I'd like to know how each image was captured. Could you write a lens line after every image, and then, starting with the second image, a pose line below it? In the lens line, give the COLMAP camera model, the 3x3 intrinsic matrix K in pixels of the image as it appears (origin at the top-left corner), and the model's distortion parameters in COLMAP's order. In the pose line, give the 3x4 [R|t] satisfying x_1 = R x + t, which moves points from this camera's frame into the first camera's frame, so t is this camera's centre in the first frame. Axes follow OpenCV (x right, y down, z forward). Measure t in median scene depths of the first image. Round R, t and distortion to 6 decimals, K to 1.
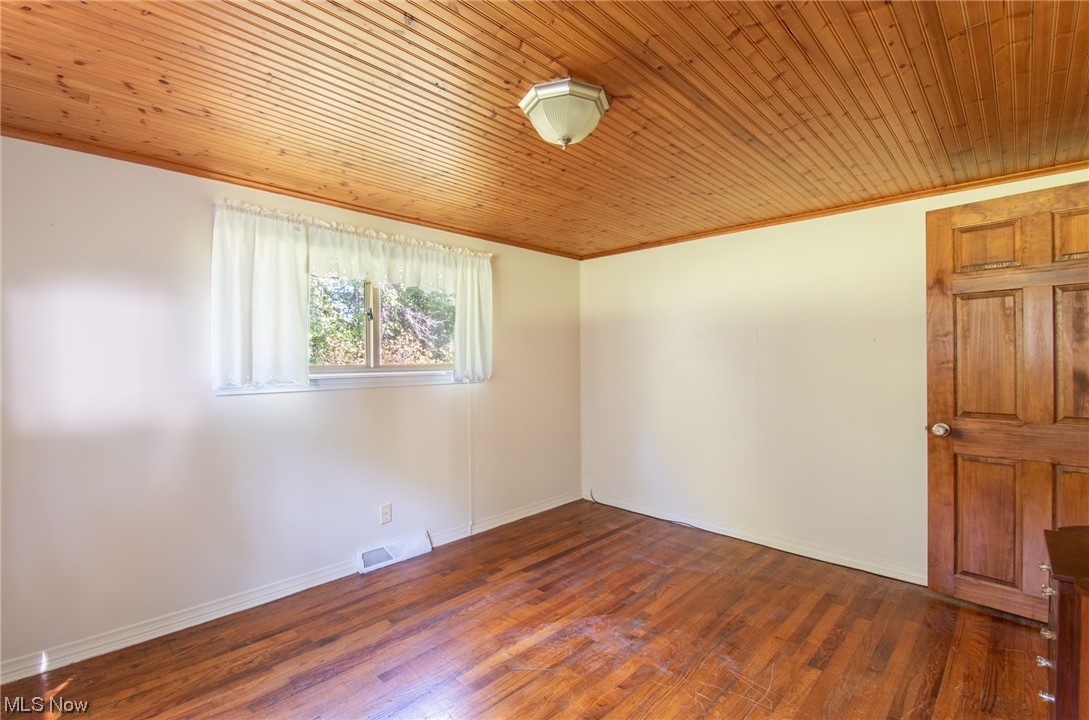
lens RADIAL K [[495.1, 0, 540.0], [0, 495.1, 356.1], [0, 0, 1]] dist [0.022342, -0.017994]
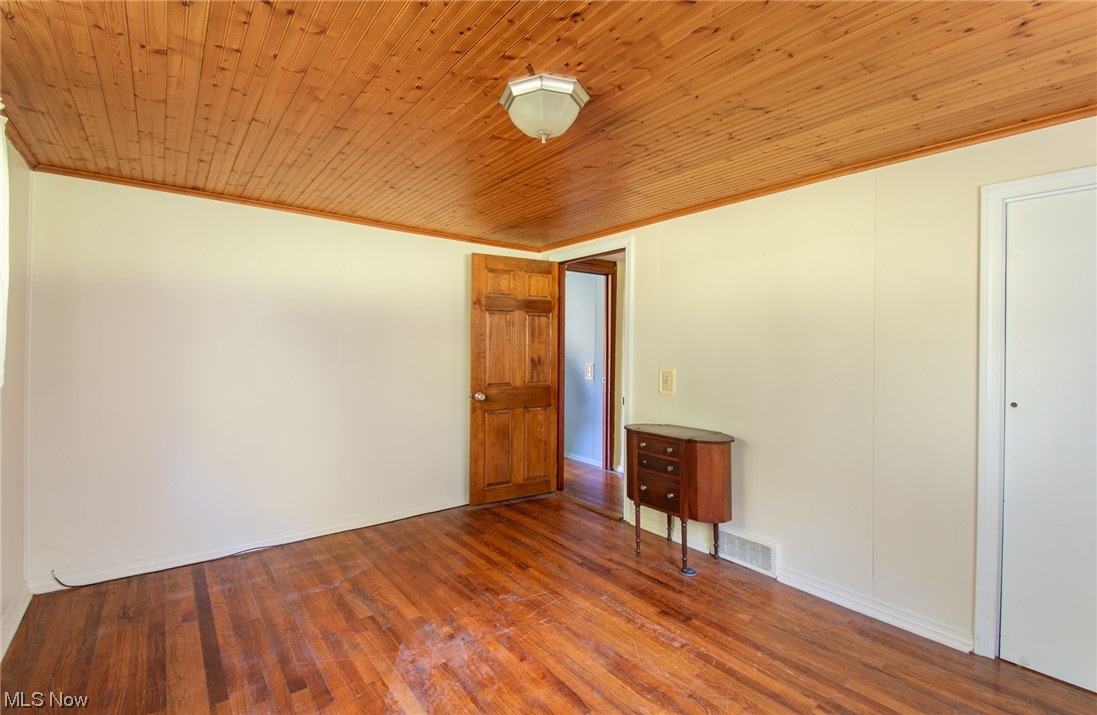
lens RADIAL K [[482.2, 0, 532.4], [0, 482.2, 347.0], [0, 0, 1]] dist [0.026478, -0.014340]
pose [[0.144941, 0.014122, 0.989340, -0.623102], [-0.012334, 0.999846, -0.012465, 0.009944], [-0.989363, -0.010396, 0.145092, 0.604037]]
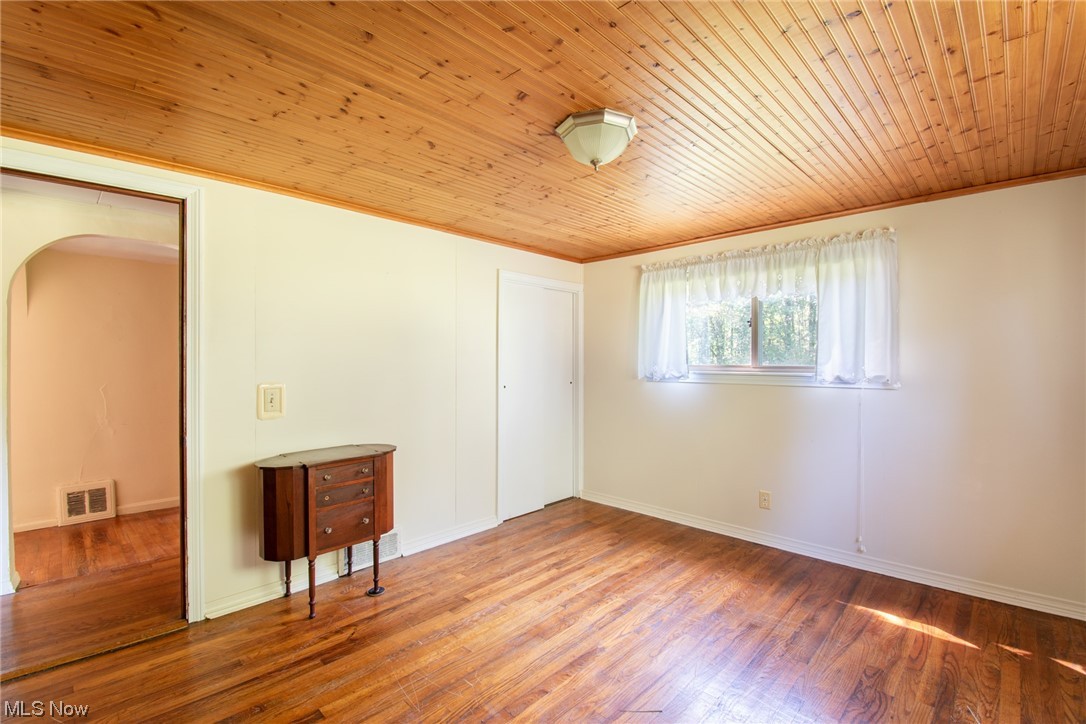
lens RADIAL K [[493.8, 0, 539.5], [0, 493.8, 361.0], [0, 0, 1]] dist [0.022342, -0.017994]
pose [[-0.999962, 0.005882, -0.006378, 0.127530], [0.005850, 0.999970, 0.005024, -0.001707], [0.006407, 0.004986, -0.999967, 1.437473]]
